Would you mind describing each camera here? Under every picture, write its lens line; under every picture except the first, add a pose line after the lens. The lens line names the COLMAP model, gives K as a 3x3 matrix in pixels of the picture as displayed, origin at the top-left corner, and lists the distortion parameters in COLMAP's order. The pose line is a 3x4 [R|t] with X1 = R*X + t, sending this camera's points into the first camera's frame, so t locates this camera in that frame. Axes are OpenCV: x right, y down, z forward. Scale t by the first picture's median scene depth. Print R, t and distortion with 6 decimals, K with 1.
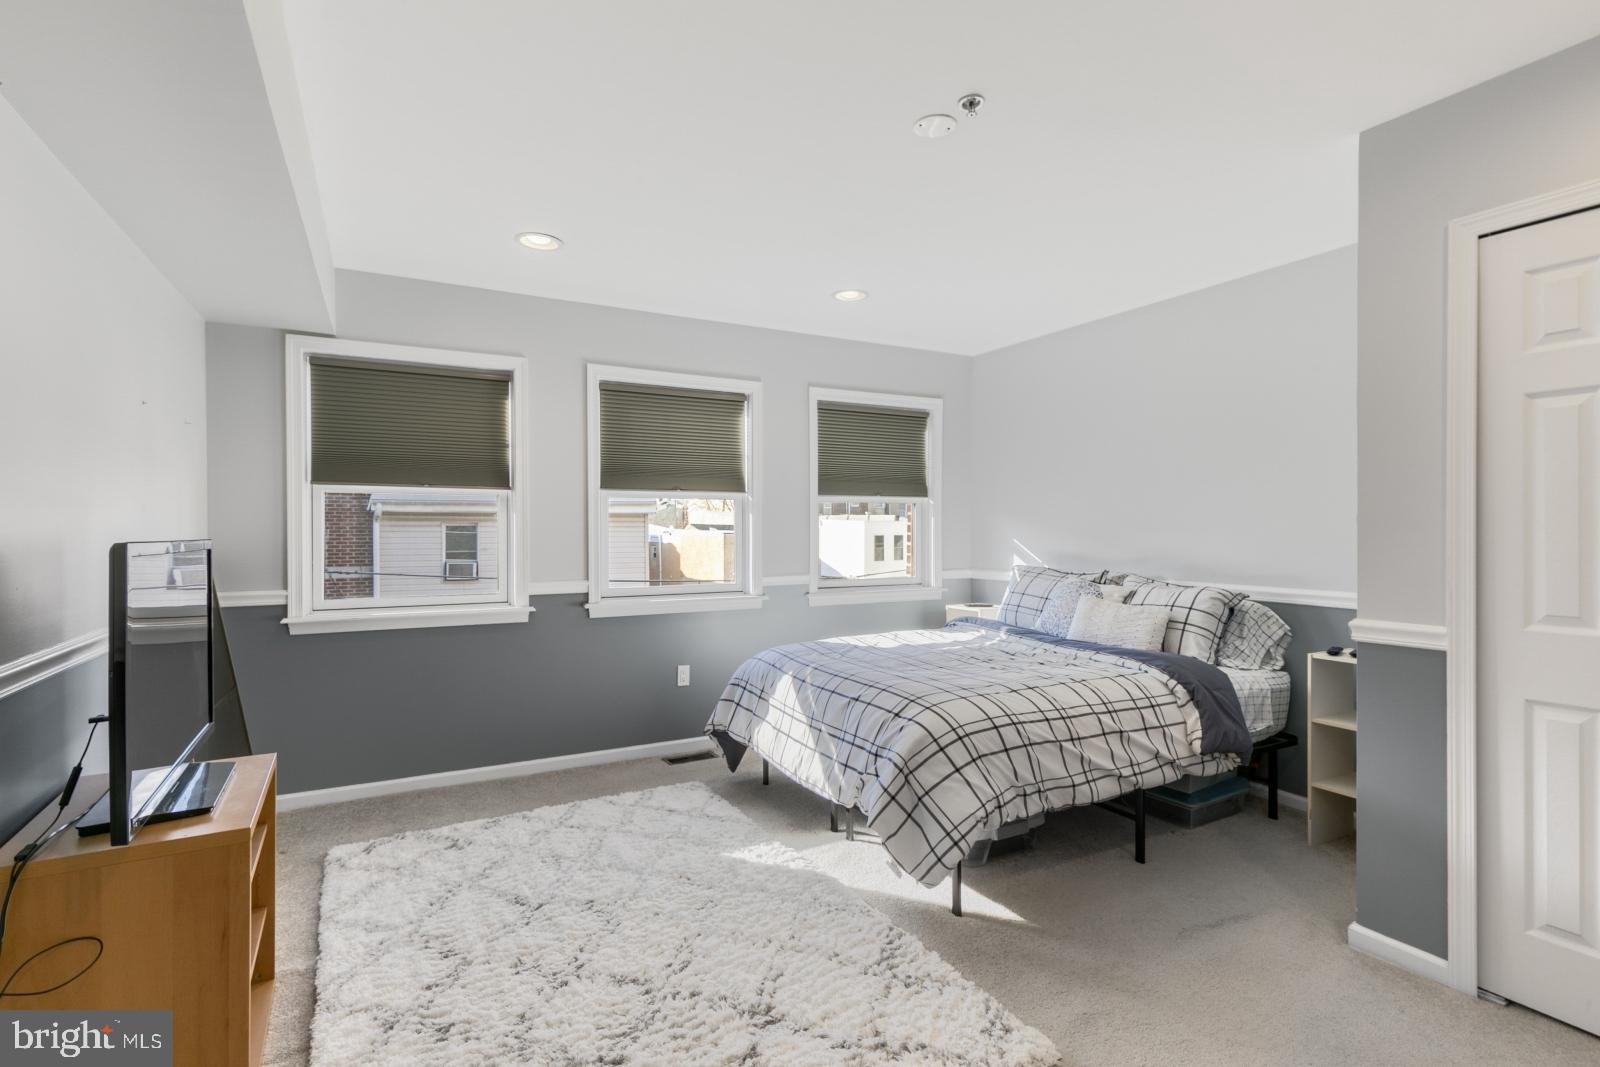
lens RADIAL K [[773.5, 0, 804.5], [0, 773.5, 530.2], [0, 0, 1]] dist [0.015620, -0.000310]
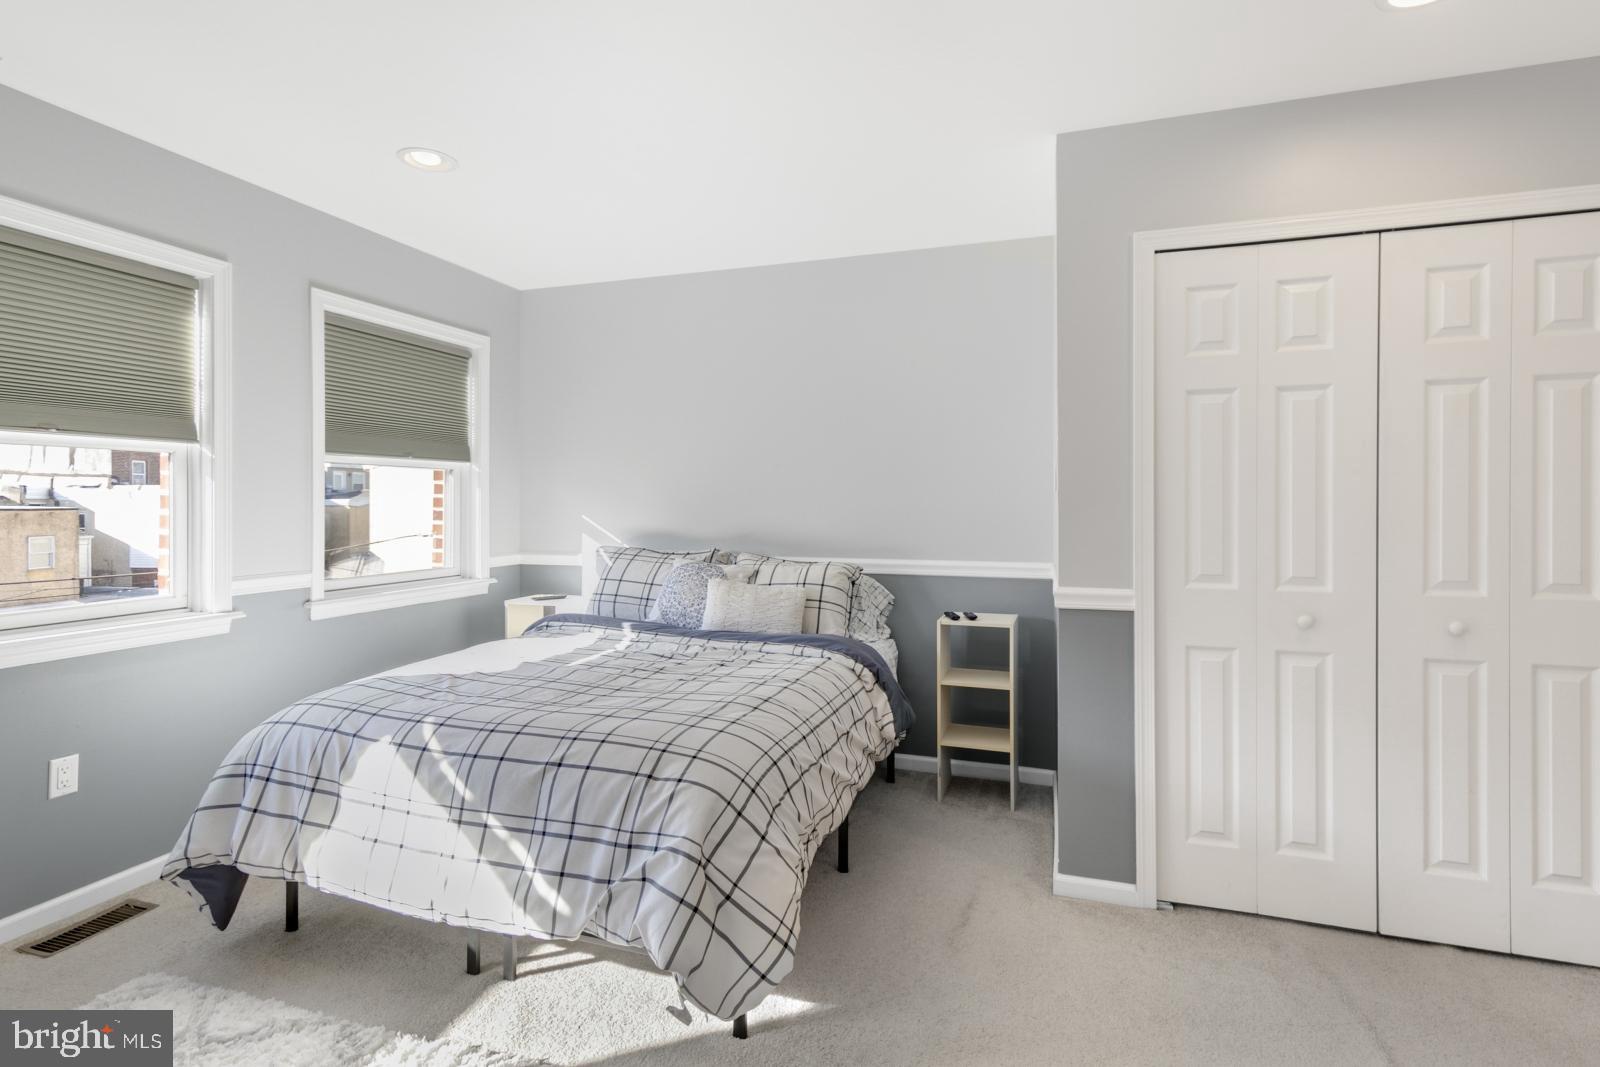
lens RADIAL K [[773.5, 0, 783.6], [0, 773.5, 502.0], [0, 0, 1]] dist [0.015620, -0.000310]
pose [[0.734717, 0.001066, 0.678373, -0.218797], [0.001116, 0.999996, -0.002781, -0.000773], [-0.678373, 0.002800, 0.734712, 0.358096]]
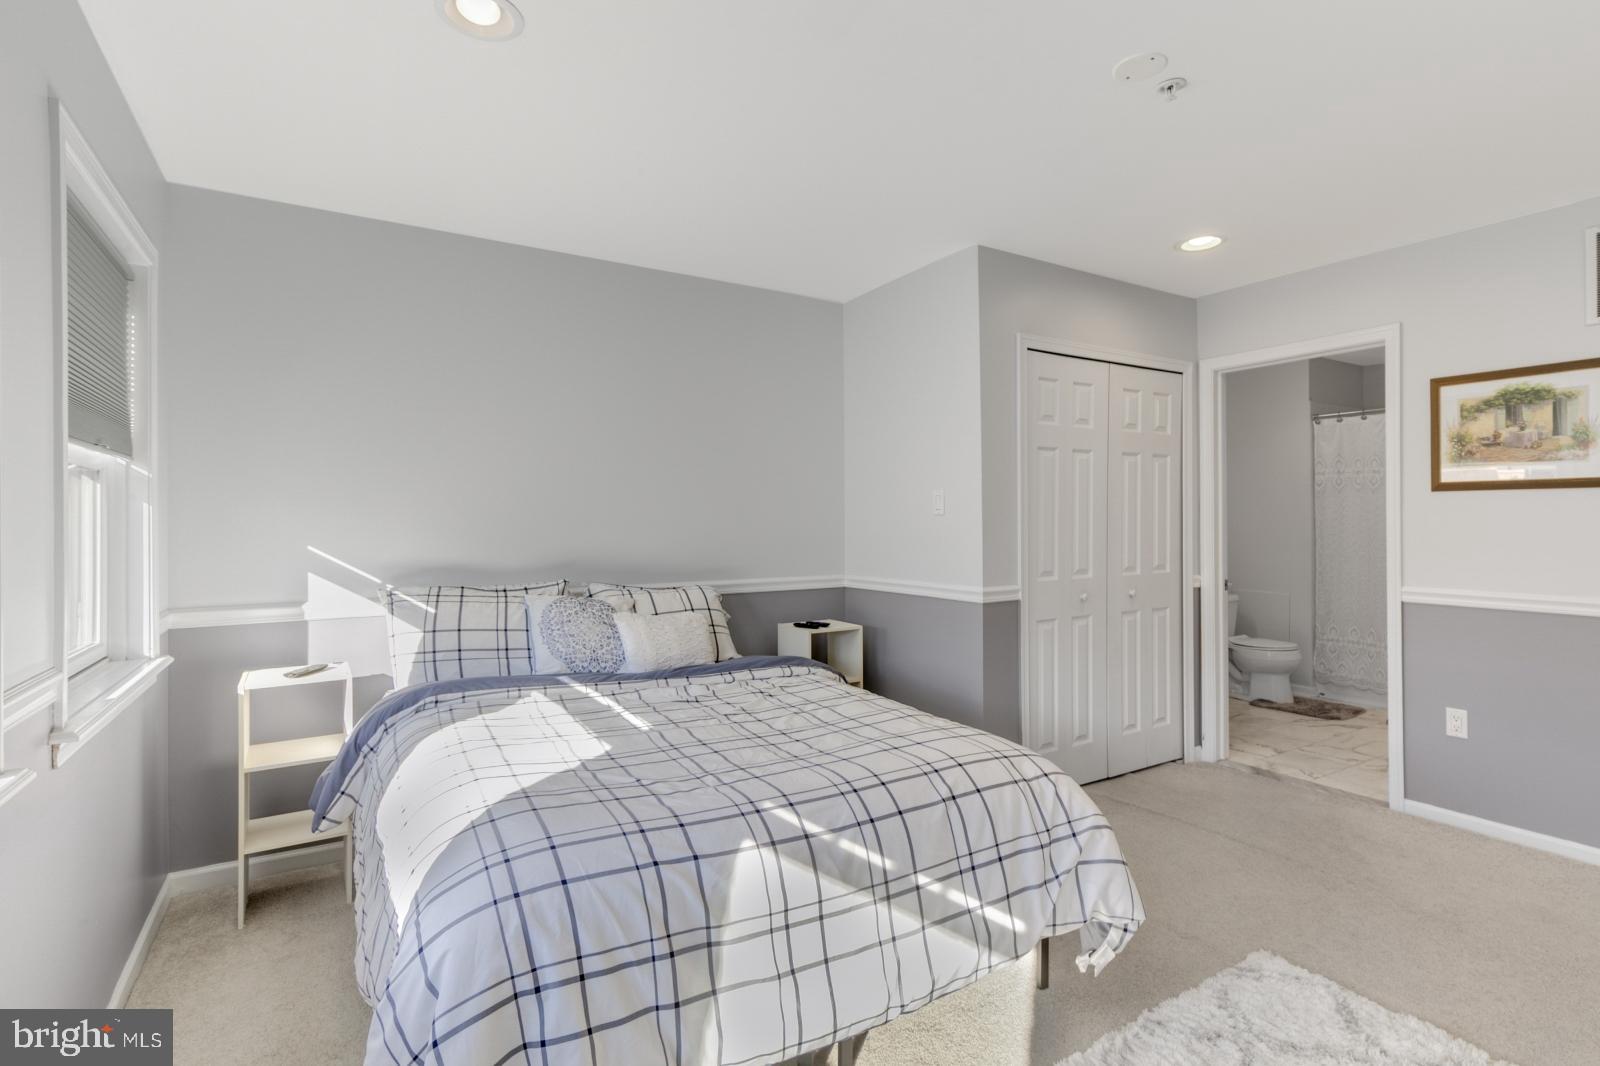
lens RADIAL K [[773.5, 0, 802.1], [0, 773.5, 521.5], [0, 0, 1]] dist [0.015620, -0.000310]
pose [[-0.058712, 0.003163, 0.998270, -0.509320], [0.006114, 0.999977, -0.002809, -0.003525], [-0.998256, 0.005939, -0.058730, 1.065349]]
